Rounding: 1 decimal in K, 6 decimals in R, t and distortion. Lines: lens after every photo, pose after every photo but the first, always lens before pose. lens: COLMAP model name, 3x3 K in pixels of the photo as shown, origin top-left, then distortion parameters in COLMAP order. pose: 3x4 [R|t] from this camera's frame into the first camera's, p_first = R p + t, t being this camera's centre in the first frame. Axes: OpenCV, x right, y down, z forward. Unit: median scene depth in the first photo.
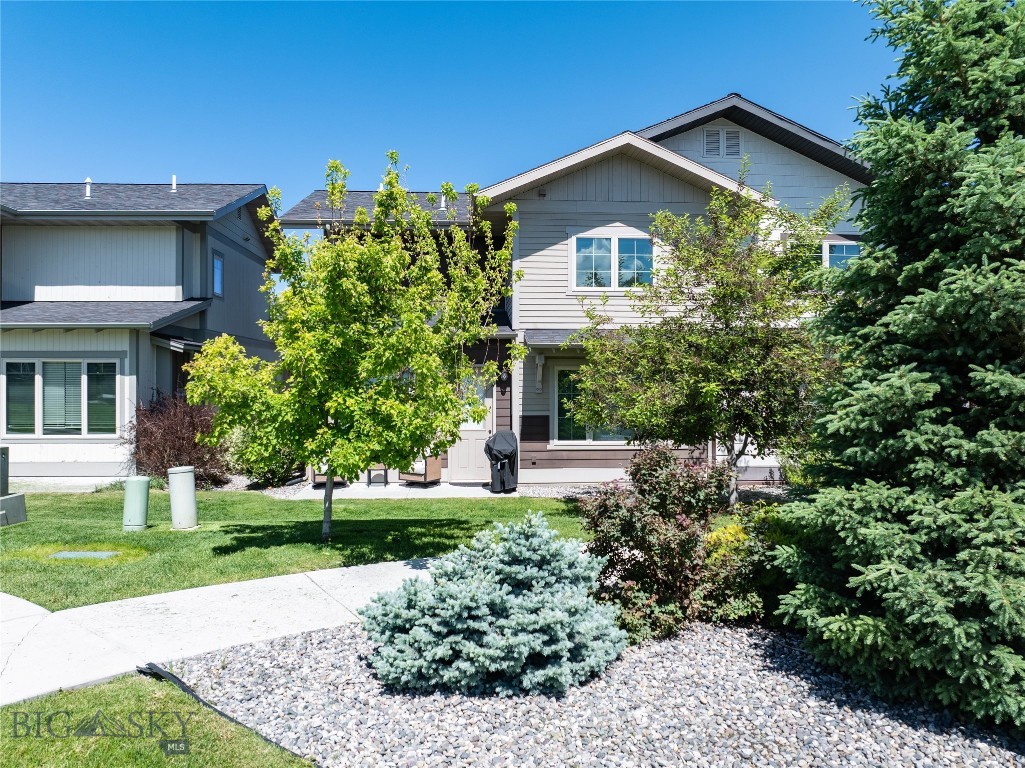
lens RADIAL K [[722.6, 0, 512.5], [0, 722.6, 384.0], [0, 0, 1]] dist [-0.038102, -0.003156]
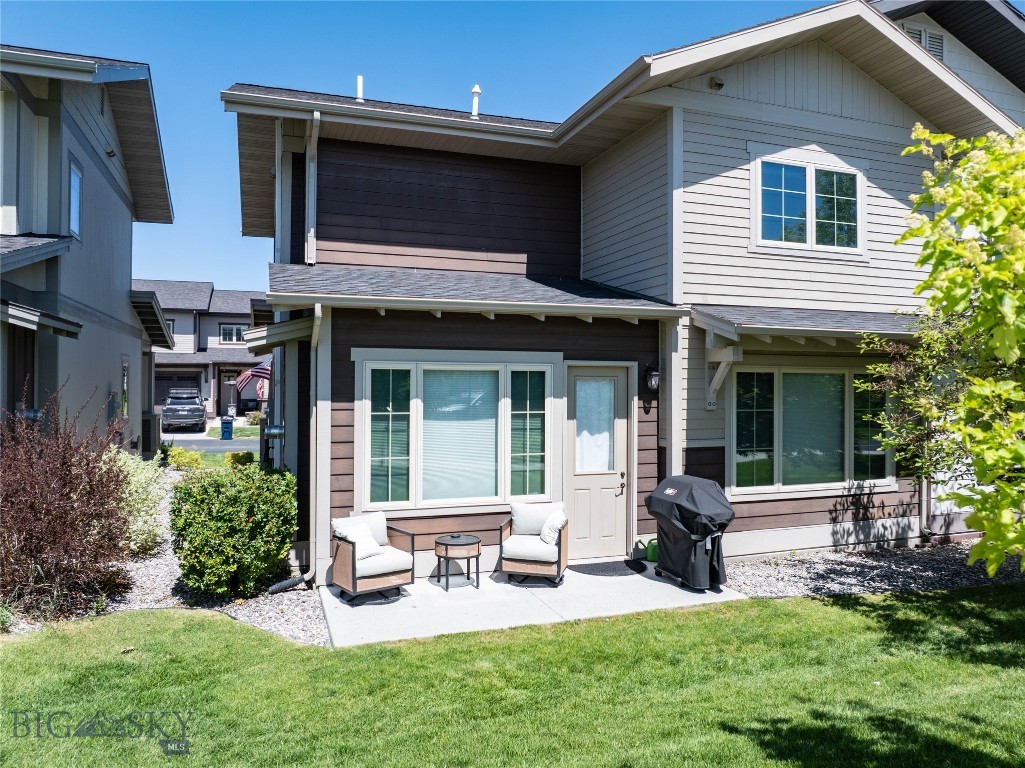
lens RADIAL K [[722.6, 0, 512.5], [0, 722.6, 384.0], [0, 0, 1]] dist [-0.038102, -0.003156]
pose [[0.962869, 0.003636, 0.269945, -0.290049], [-0.002332, 0.999984, -0.005150, -0.006065], [-0.269959, 0.004329, 0.962862, 0.466576]]
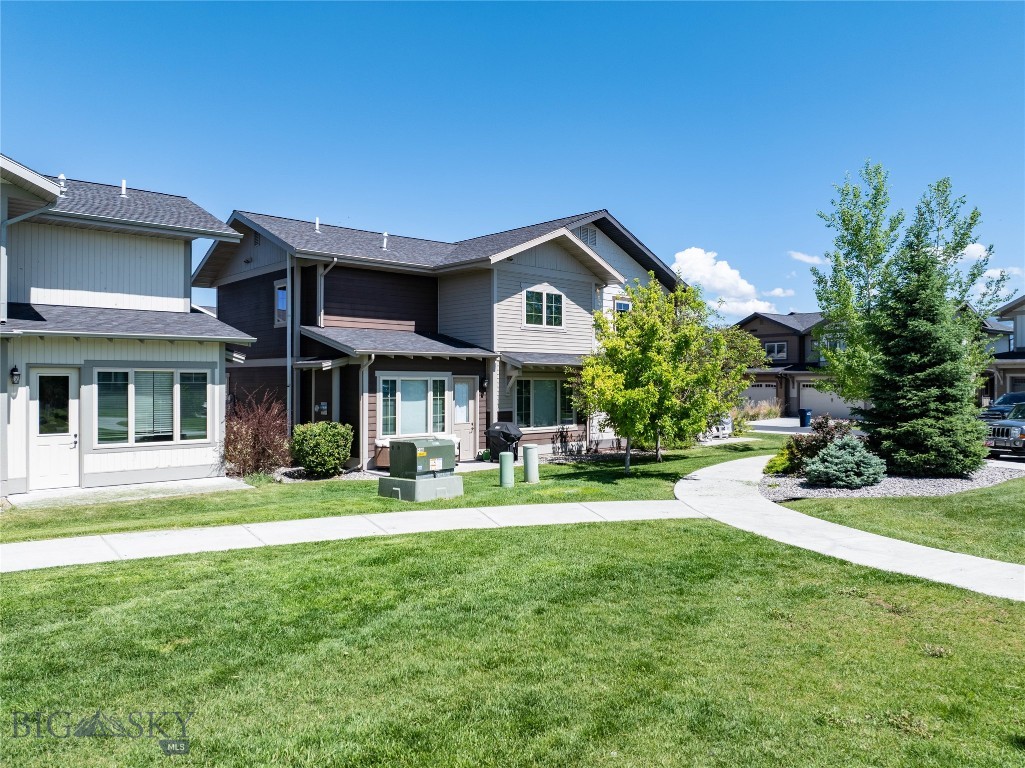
lens RADIAL K [[722.6, 0, 512.5], [0, 722.6, 384.0], [0, 0, 1]] dist [-0.038102, -0.003156]
pose [[0.776730, -0.002419, 0.629829, -0.880577], [0.002431, 0.999997, 0.000842, -0.012607], [-0.629829, 0.000877, 0.776734, -0.138206]]
